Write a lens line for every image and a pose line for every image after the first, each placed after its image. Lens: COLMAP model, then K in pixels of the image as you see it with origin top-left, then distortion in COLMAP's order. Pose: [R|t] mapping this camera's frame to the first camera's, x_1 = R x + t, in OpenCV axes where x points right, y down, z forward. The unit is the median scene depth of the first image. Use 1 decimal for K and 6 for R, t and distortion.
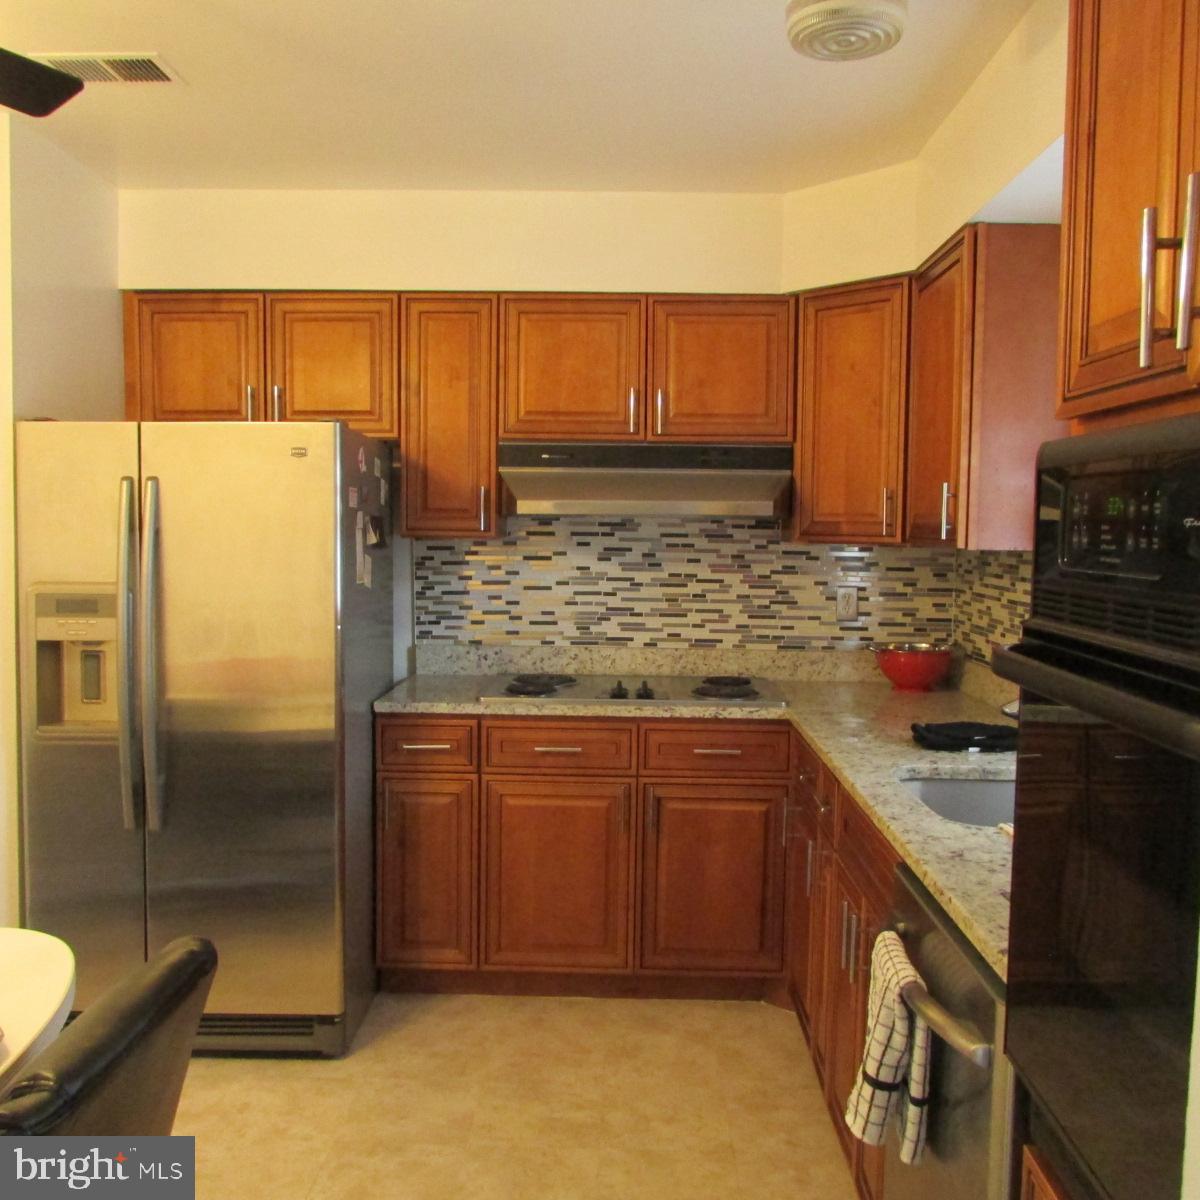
lens RADIAL K [[1162.9, 0, 602.5], [0, 1162.9, 592.9], [0, 0, 1]] dist [-0.019476, 0.022405]
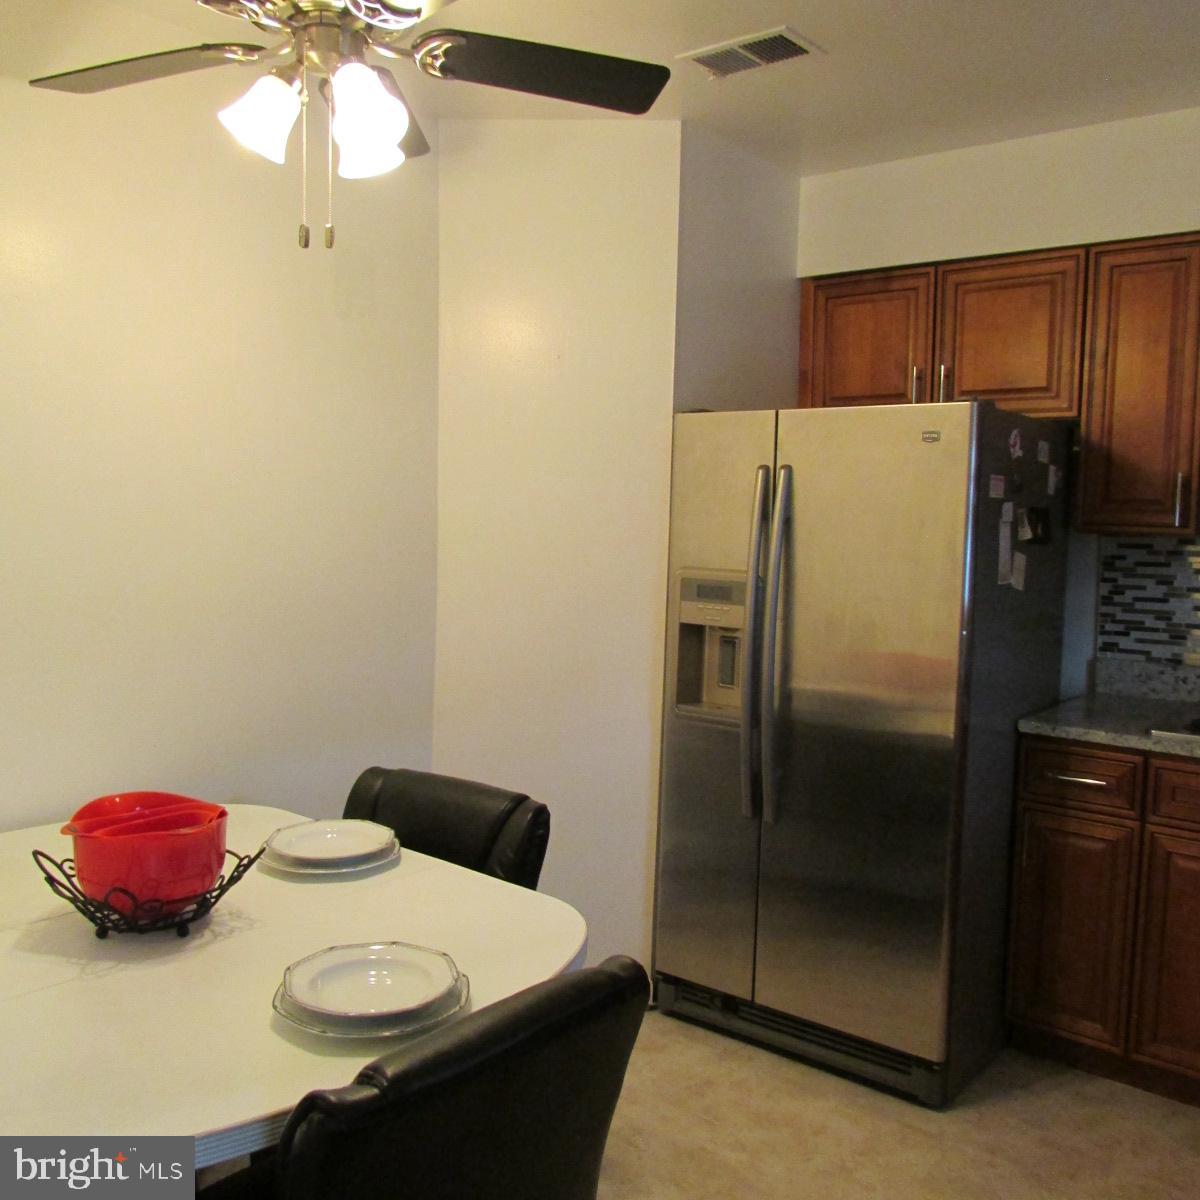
lens RADIAL K [[1162.9, 0, 602.5], [0, 1162.9, 592.9], [0, 0, 1]] dist [-0.019476, 0.022405]
pose [[0.783934, 0.056828, -0.618238, 0.088126], [-0.049443, 0.998354, 0.029074, -0.010974], [0.618873, 0.007775, 0.785453, 0.110258]]
